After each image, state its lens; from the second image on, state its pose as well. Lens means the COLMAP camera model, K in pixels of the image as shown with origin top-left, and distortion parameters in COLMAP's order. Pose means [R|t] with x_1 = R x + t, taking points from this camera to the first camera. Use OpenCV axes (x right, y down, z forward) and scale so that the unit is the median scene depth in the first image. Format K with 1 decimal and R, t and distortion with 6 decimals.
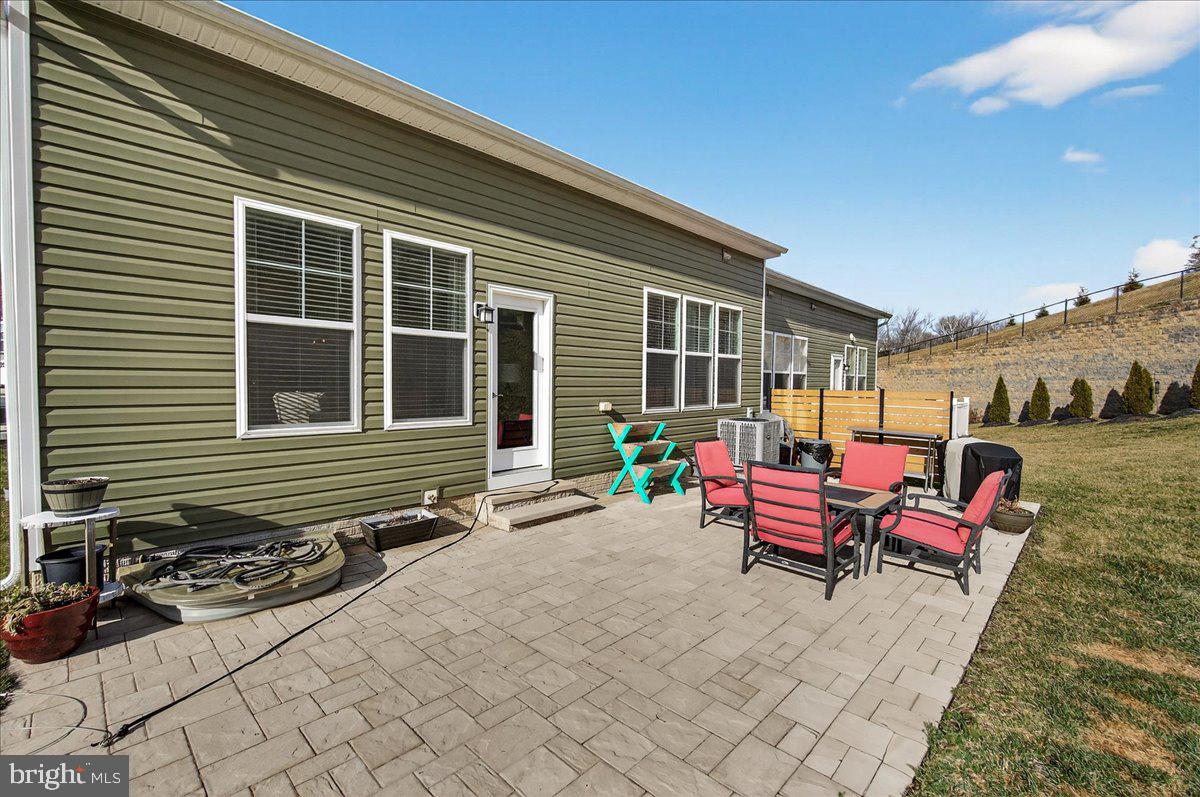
lens RADIAL K [[511.0, 0, 601.0], [0, 511.0, 396.9], [0, 0, 1]] dist [-0.005015, 0.000680]
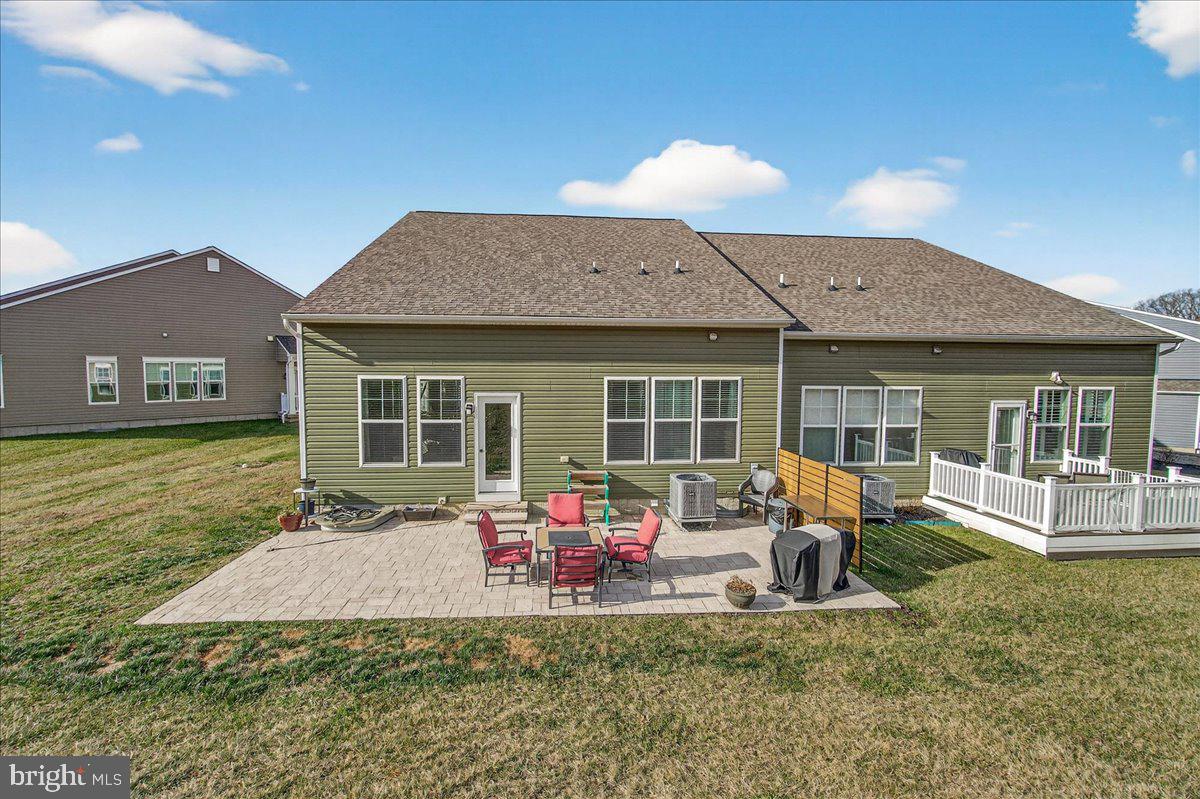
lens RADIAL K [[511.0, 0, 613.3], [0, 511.0, 400.8], [0, 0, 1]] dist [-0.005015, 0.000680]
pose [[0.758799, 0.030430, -0.650614, 1.455947], [-0.019368, 0.999520, 0.024160, -0.257140], [0.651037, -0.005732, 0.759024, -0.101806]]
